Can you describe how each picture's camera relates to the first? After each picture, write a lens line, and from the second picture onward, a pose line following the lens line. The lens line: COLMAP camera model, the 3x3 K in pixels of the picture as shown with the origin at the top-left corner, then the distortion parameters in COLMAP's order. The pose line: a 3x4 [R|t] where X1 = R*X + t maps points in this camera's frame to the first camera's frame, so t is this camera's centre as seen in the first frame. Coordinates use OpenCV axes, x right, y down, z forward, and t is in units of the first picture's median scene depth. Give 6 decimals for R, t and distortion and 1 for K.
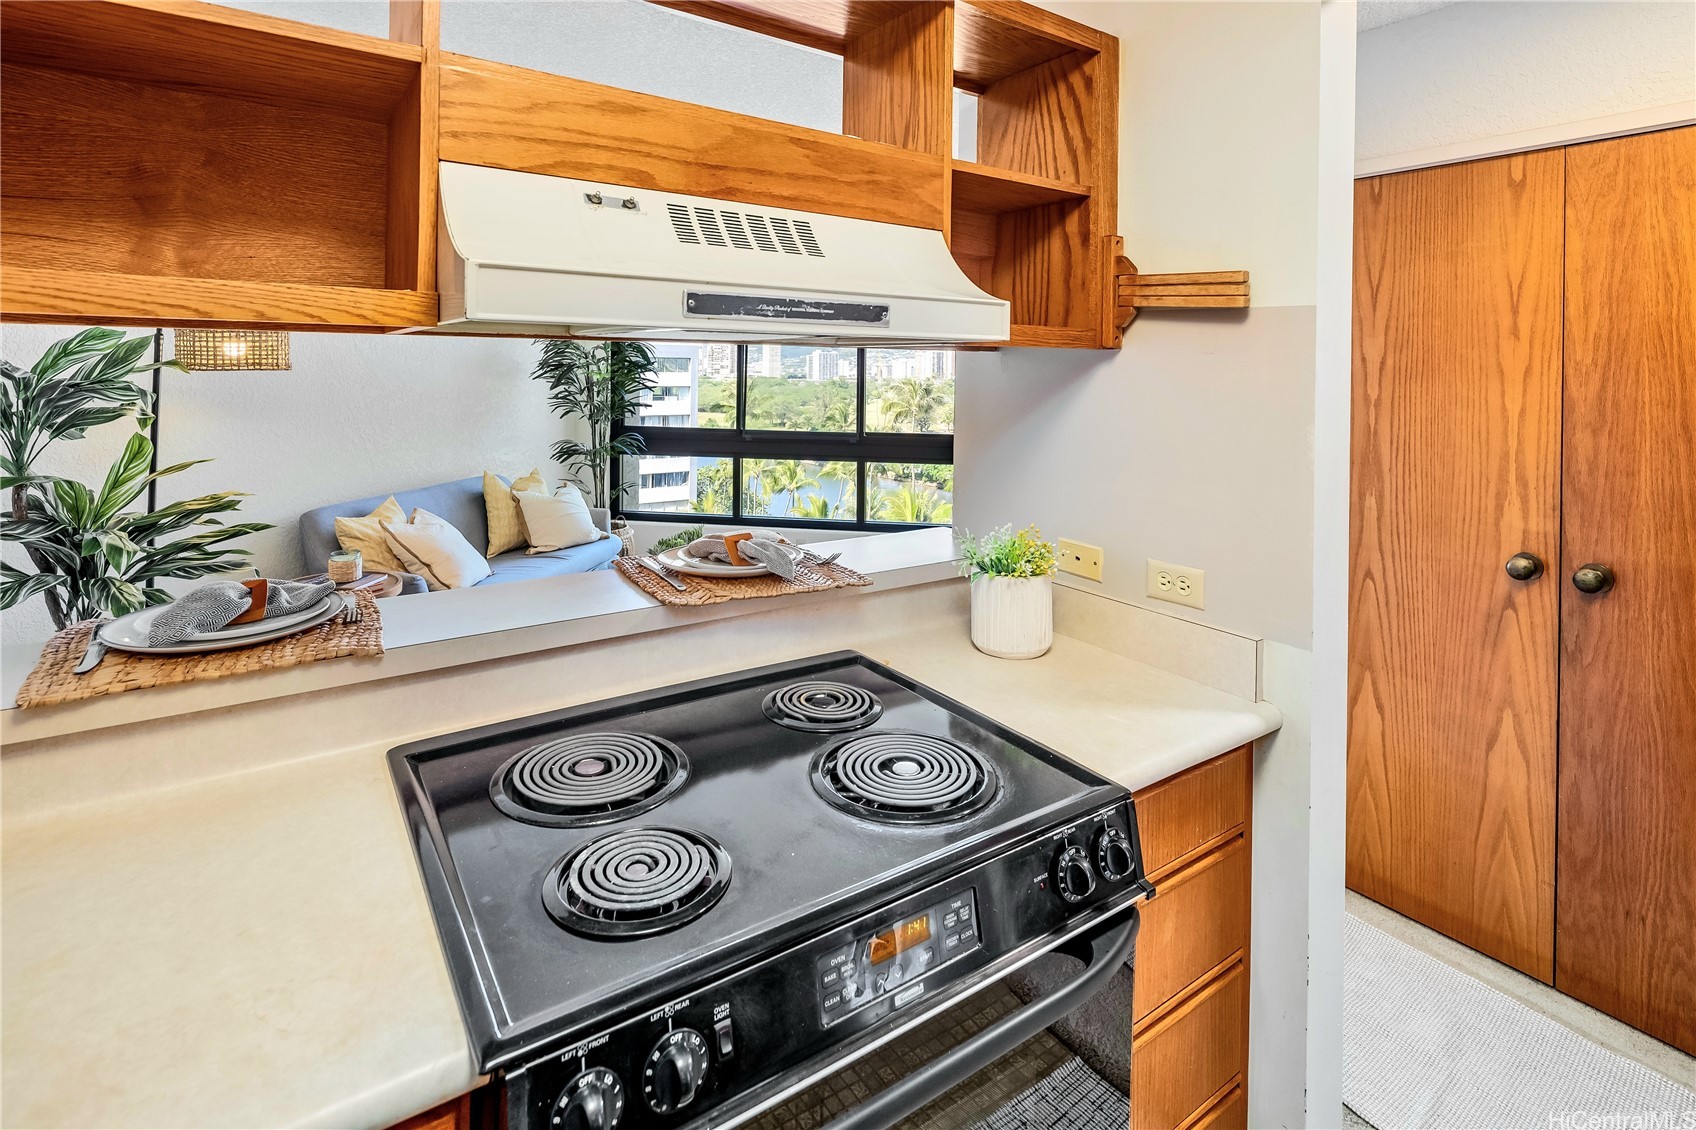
lens RADIAL K [[827.6, 0, 850.2], [0, 827.6, 364.8], [0, 0, 1]] dist [0.006643, -0.006270]
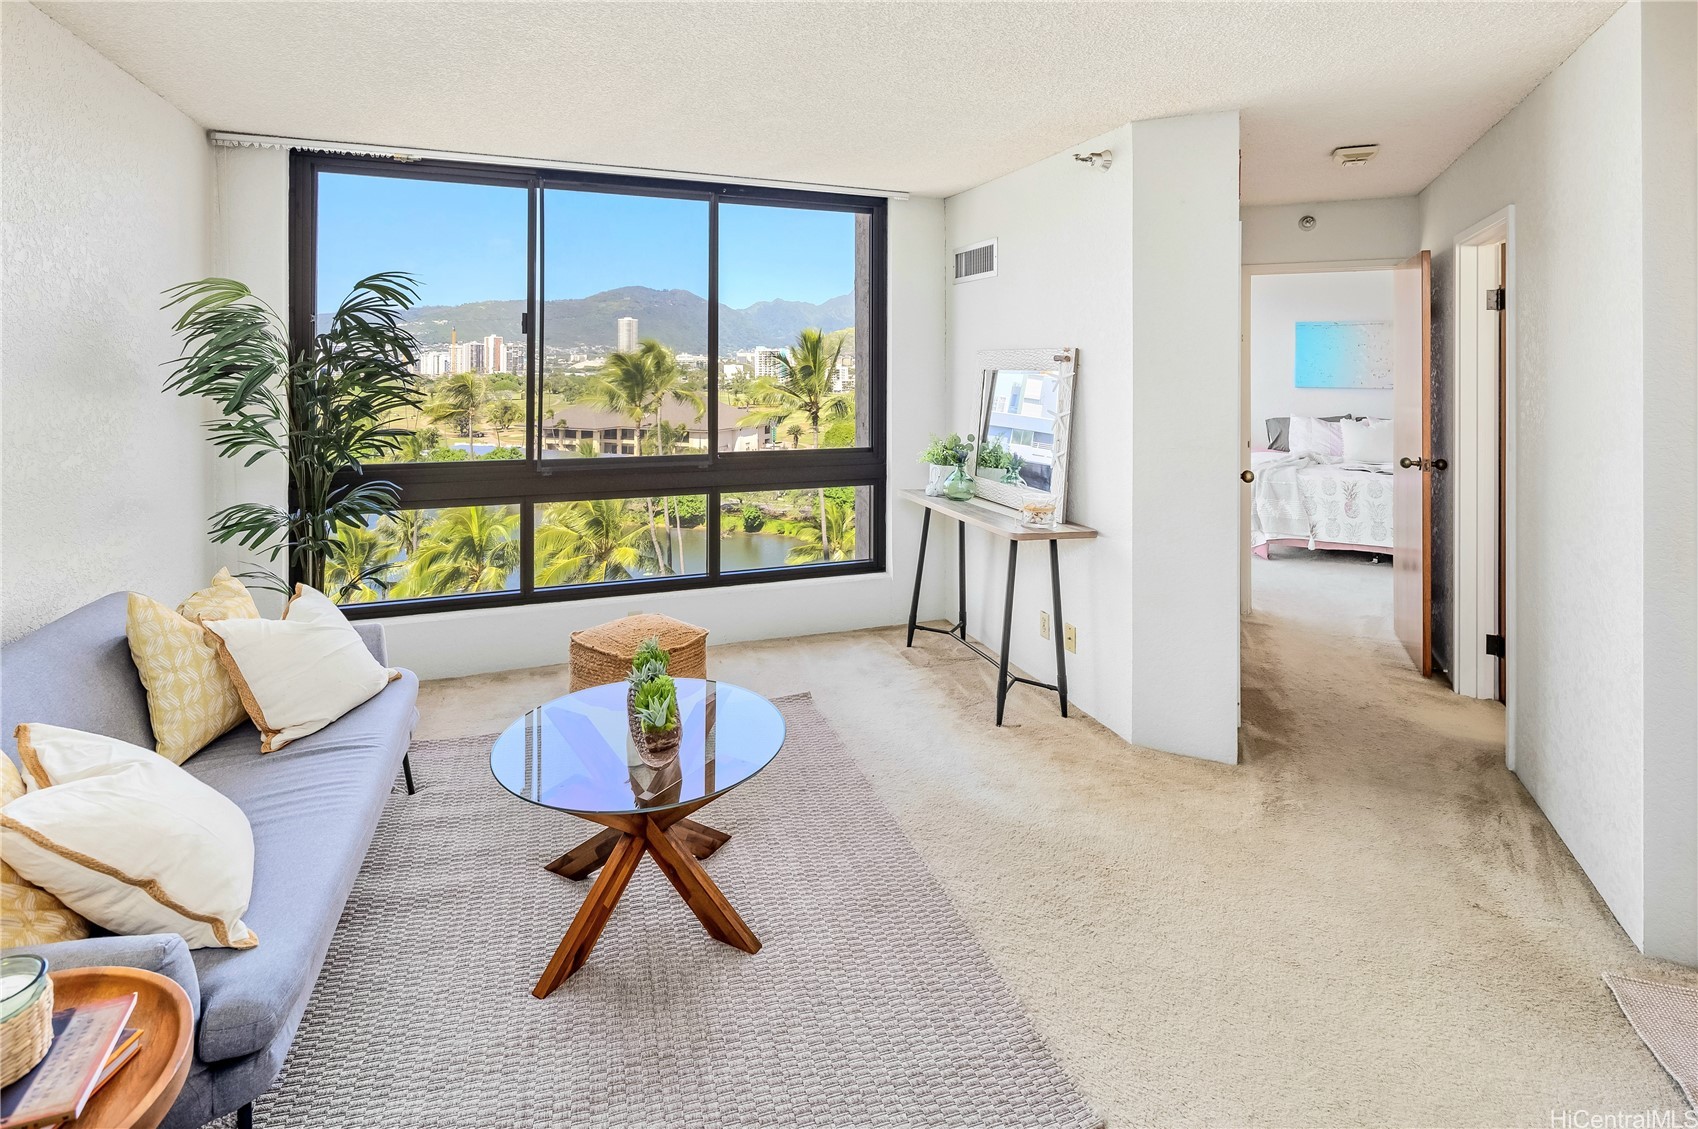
lens RADIAL K [[828.6, 0, 851.2], [0, 828.6, 364.1], [0, 0, 1]] dist [0.006643, -0.006270]
pose [[0.862811, -0.009053, 0.505445, -0.257527], [0.005258, 0.999946, 0.008935, -0.004349], [-0.505499, -0.005051, 0.862812, 0.303403]]
